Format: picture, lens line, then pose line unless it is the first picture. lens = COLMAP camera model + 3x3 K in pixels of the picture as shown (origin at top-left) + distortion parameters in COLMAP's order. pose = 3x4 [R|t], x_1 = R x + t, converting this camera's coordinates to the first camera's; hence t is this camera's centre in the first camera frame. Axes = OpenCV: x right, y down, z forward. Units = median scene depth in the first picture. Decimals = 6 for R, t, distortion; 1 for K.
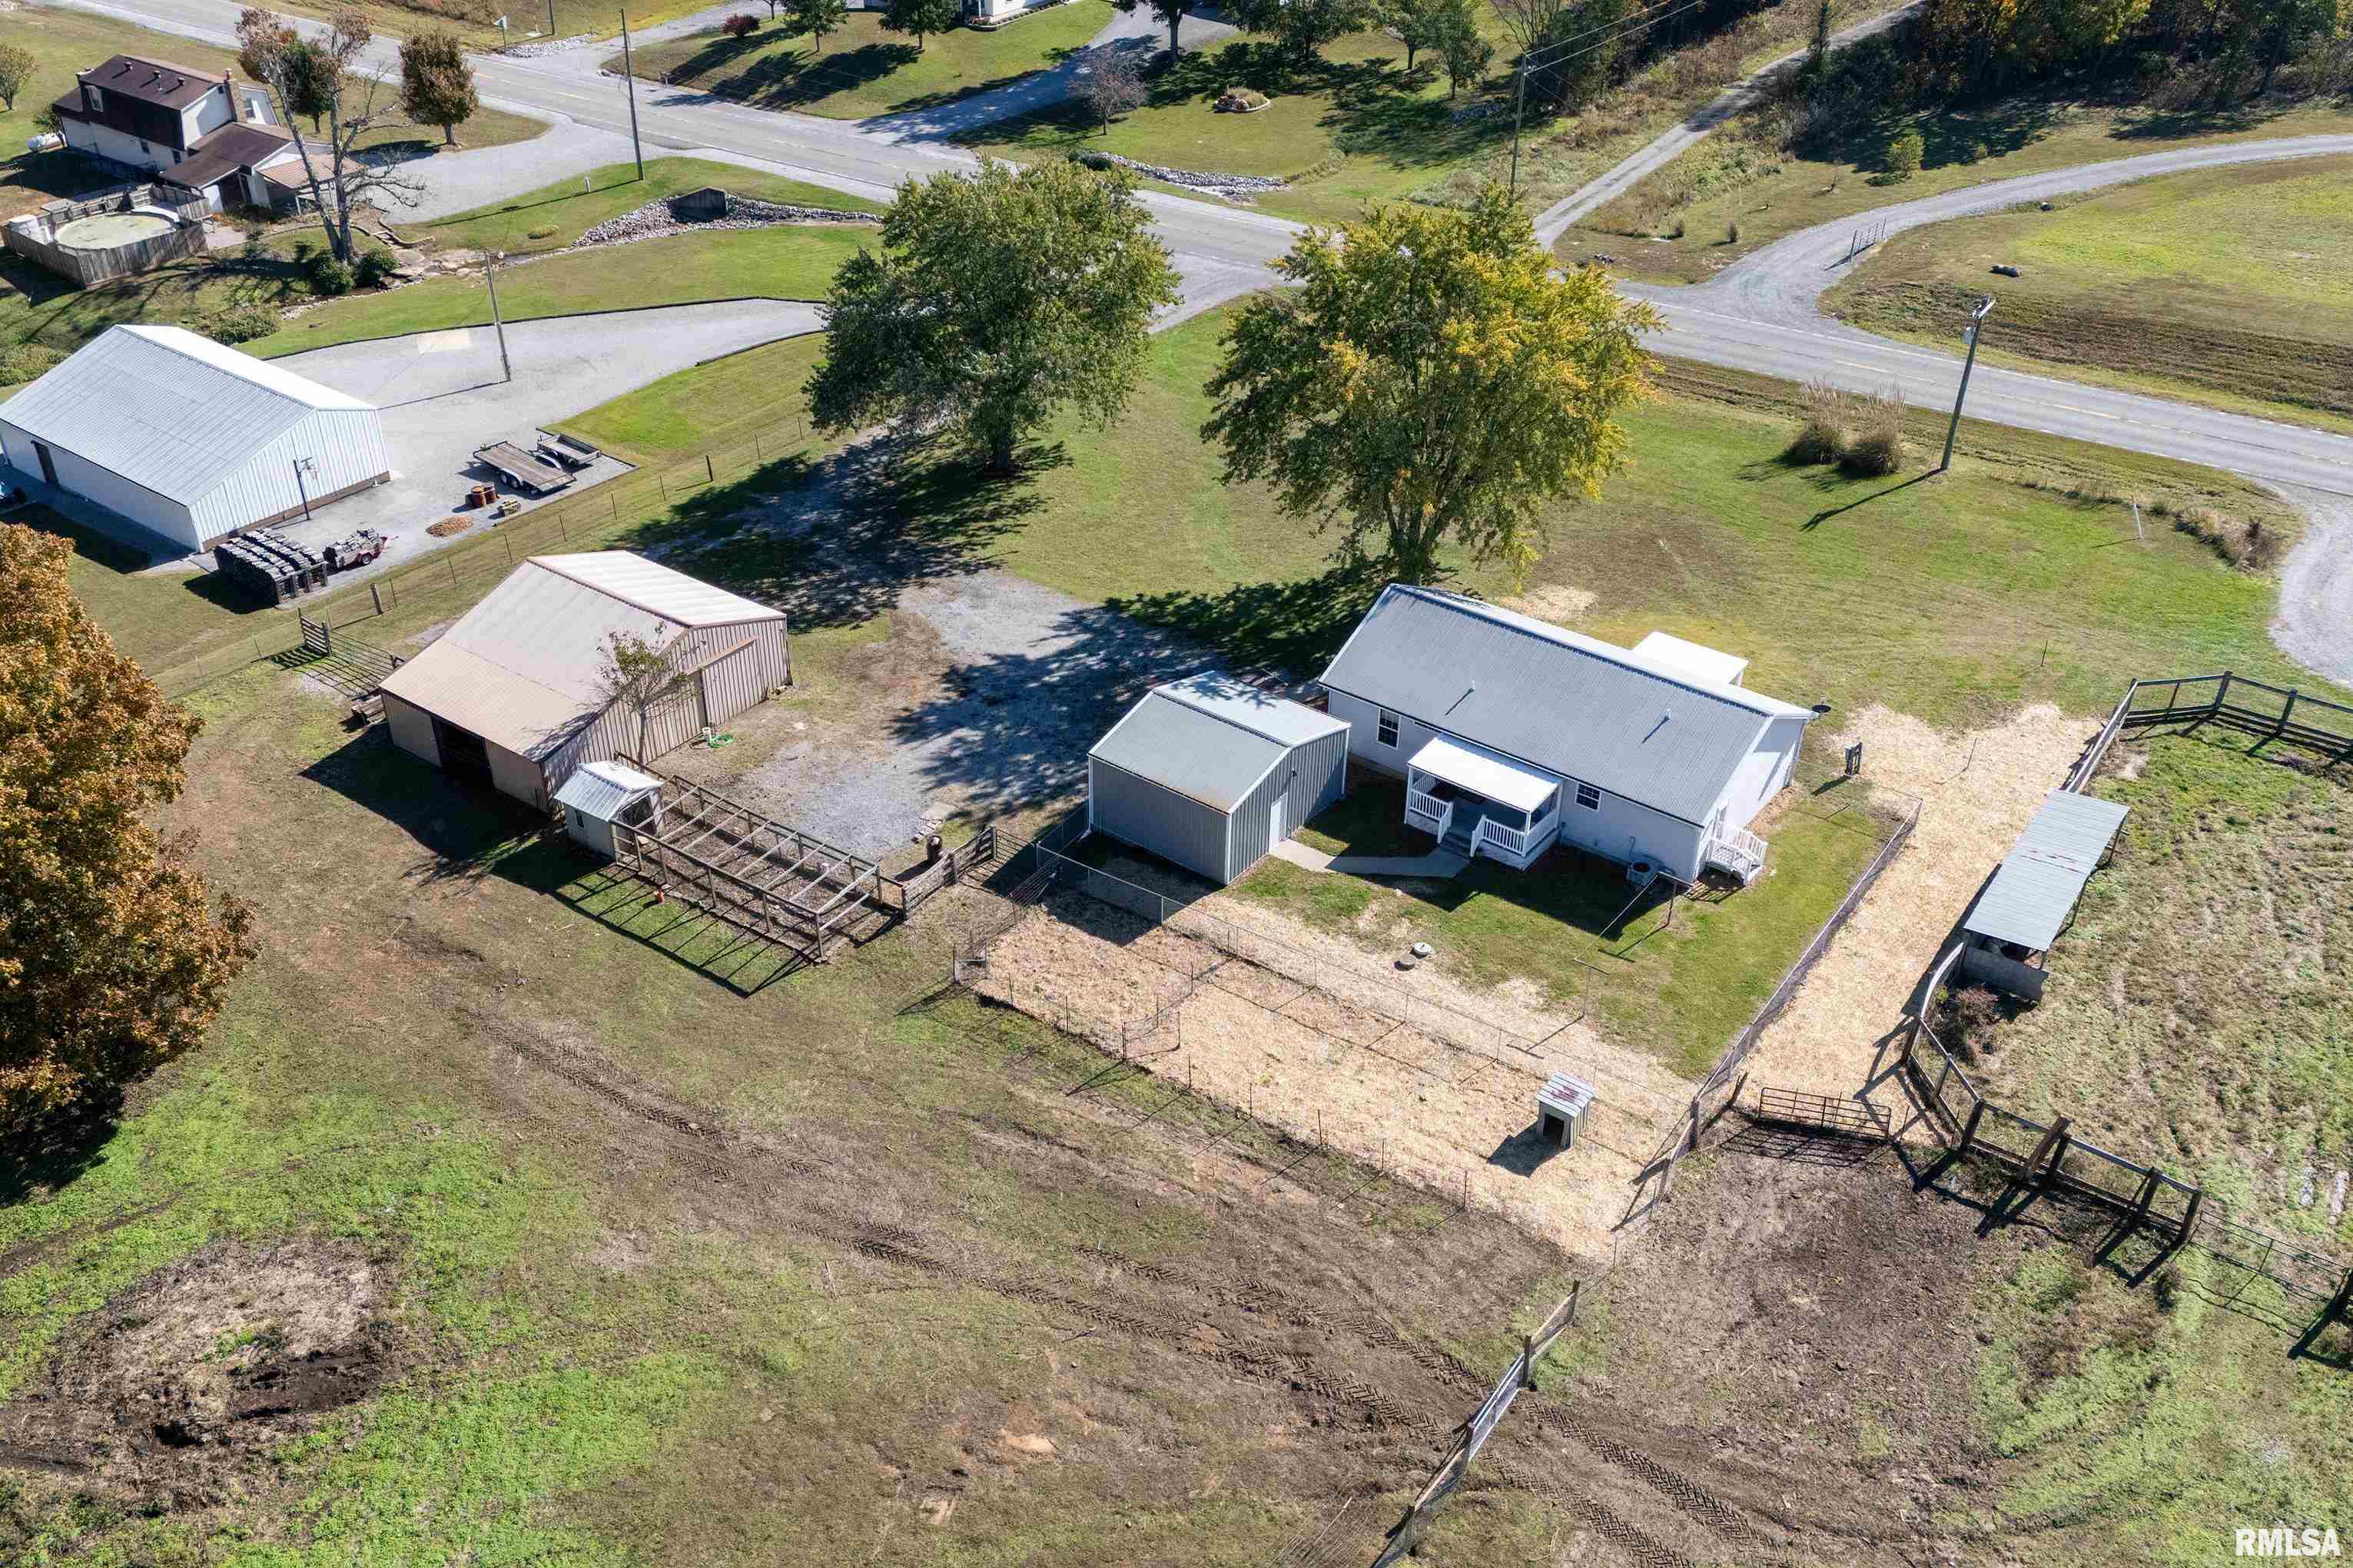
lens RADIAL K [[2056.9, 0, 1172.4], [0, 2056.9, 786.3], [0, 0, 1]] dist [0.091422, -0.101622]
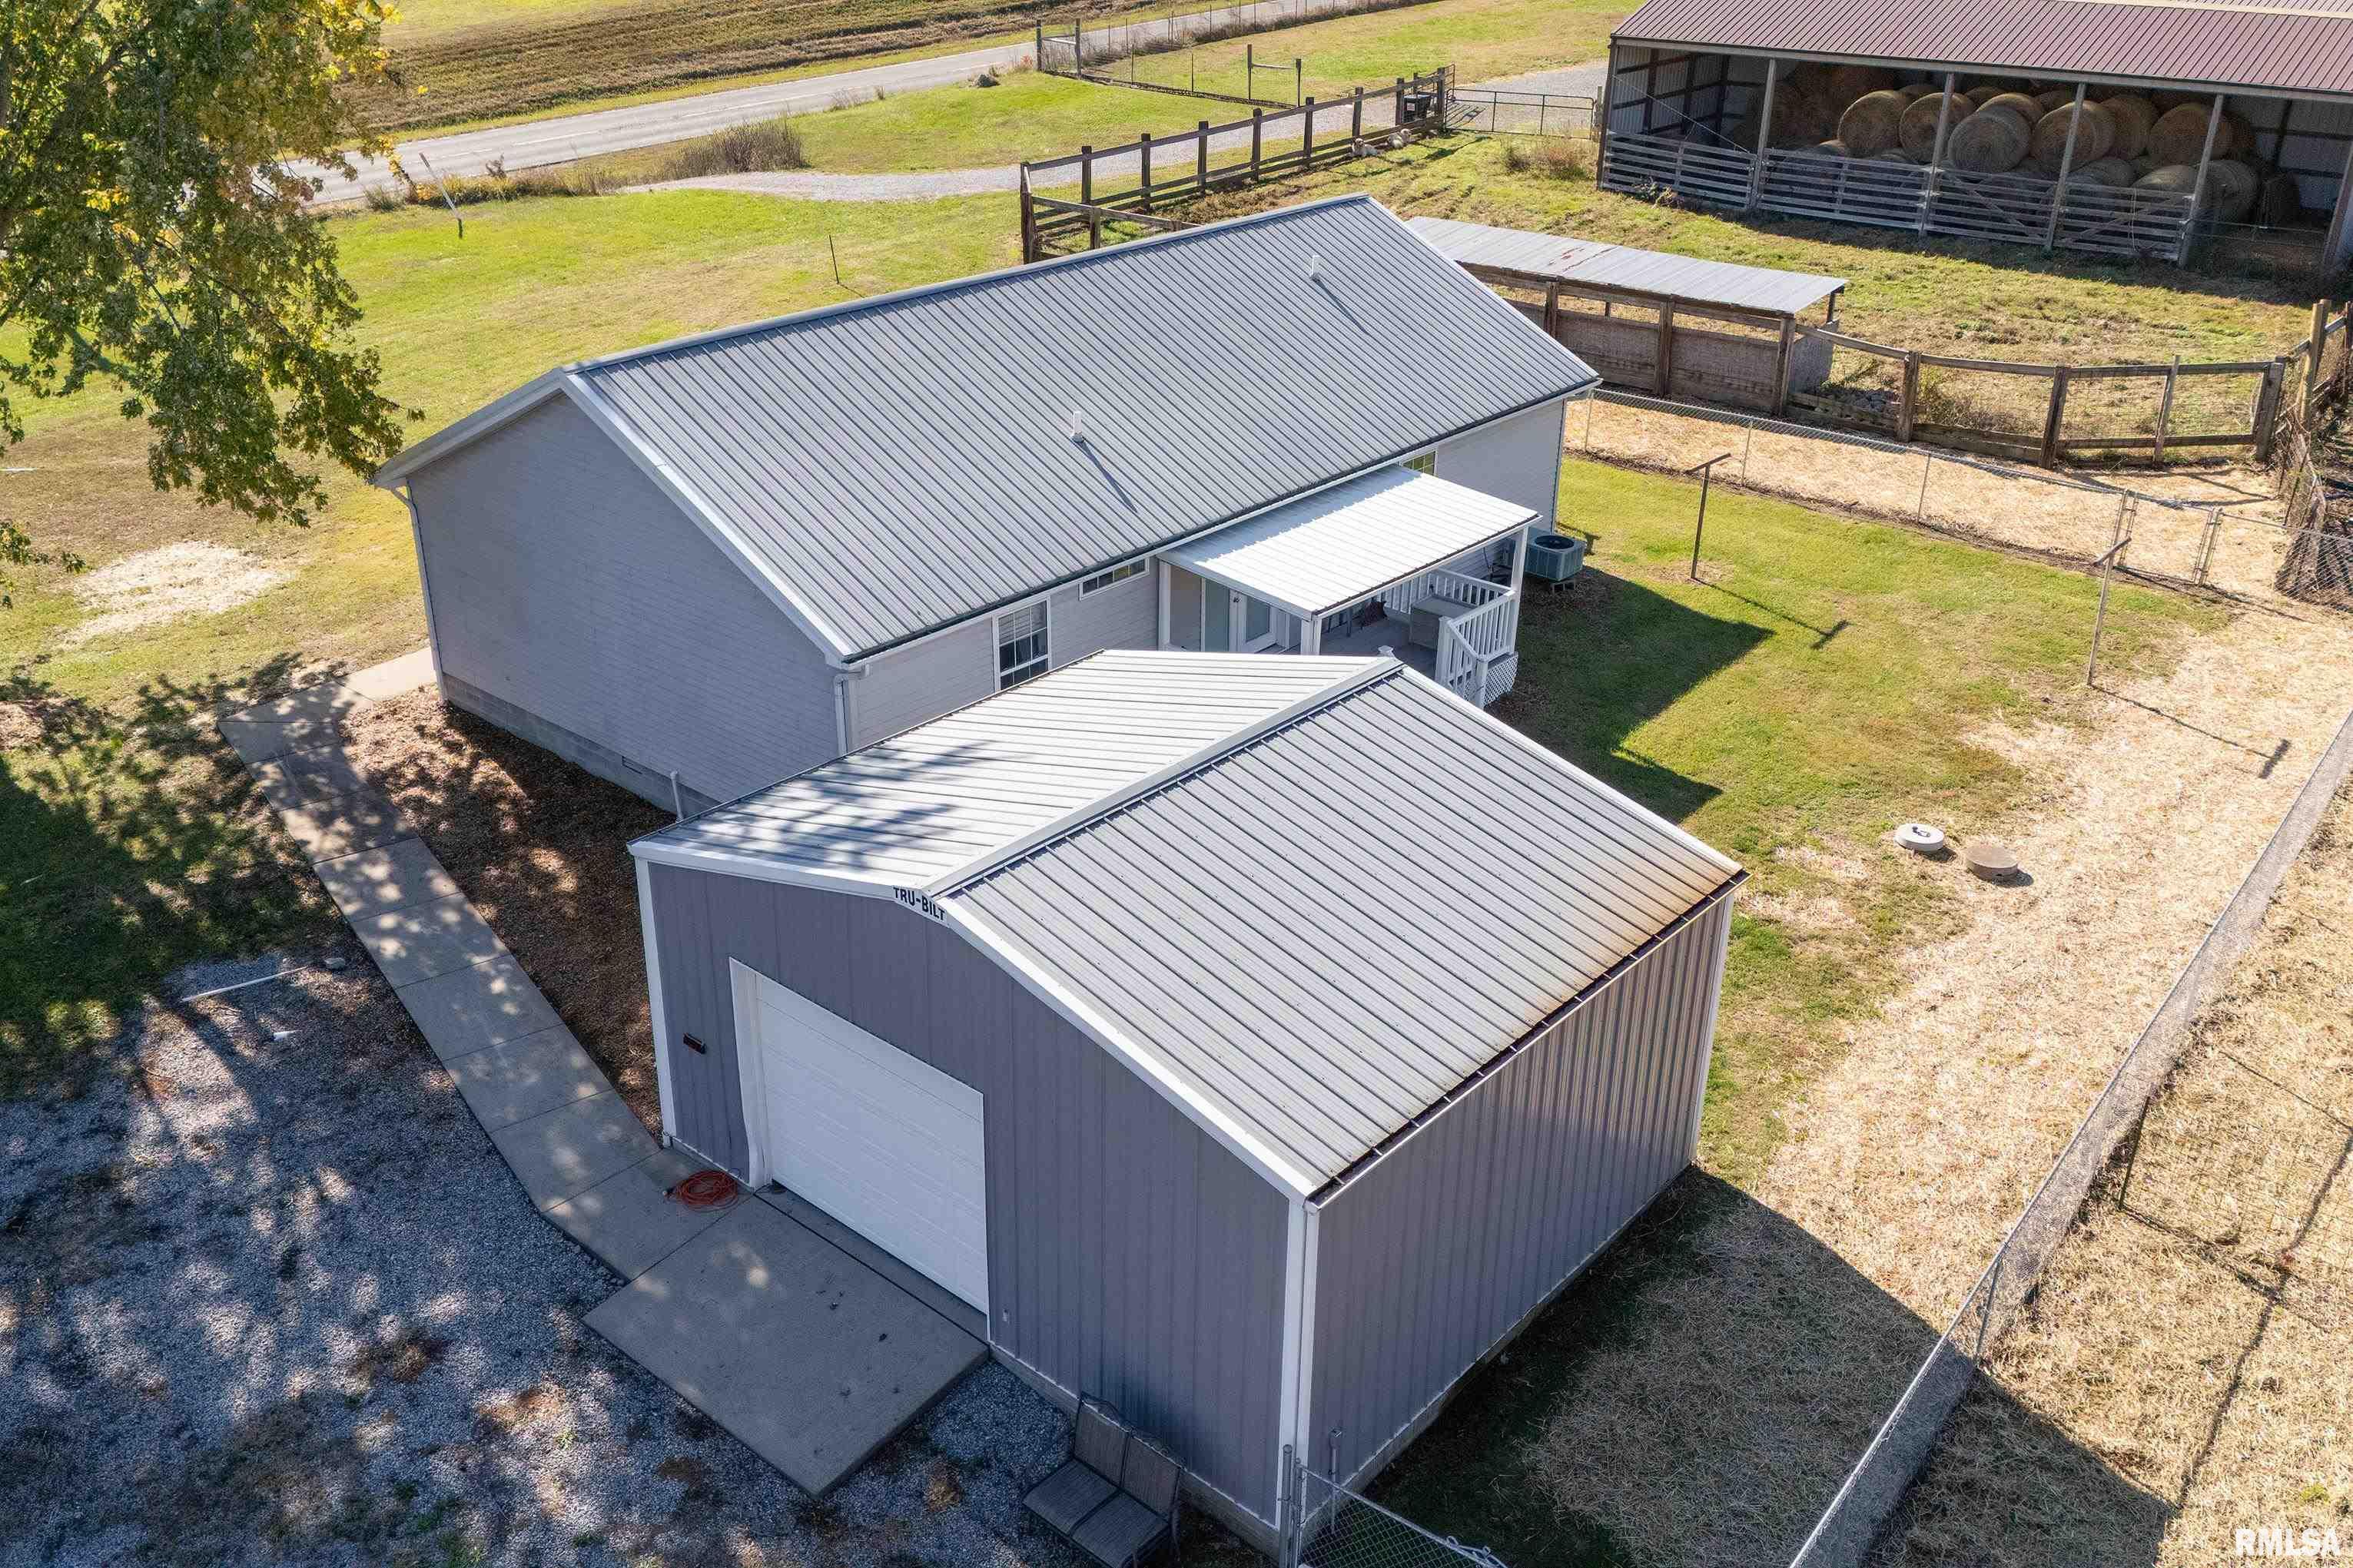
lens RADIAL K [[2056.9, 0, 1163.0], [0, 2056.9, 776.9], [0, 0, 1]] dist [0.091422, -0.101622]
pose [[0.068857, -0.453746, 0.888467, -0.190831], [0.547031, 0.761930, 0.346727, -0.118390], [-0.834275, 0.462144, 0.300678, 0.925714]]
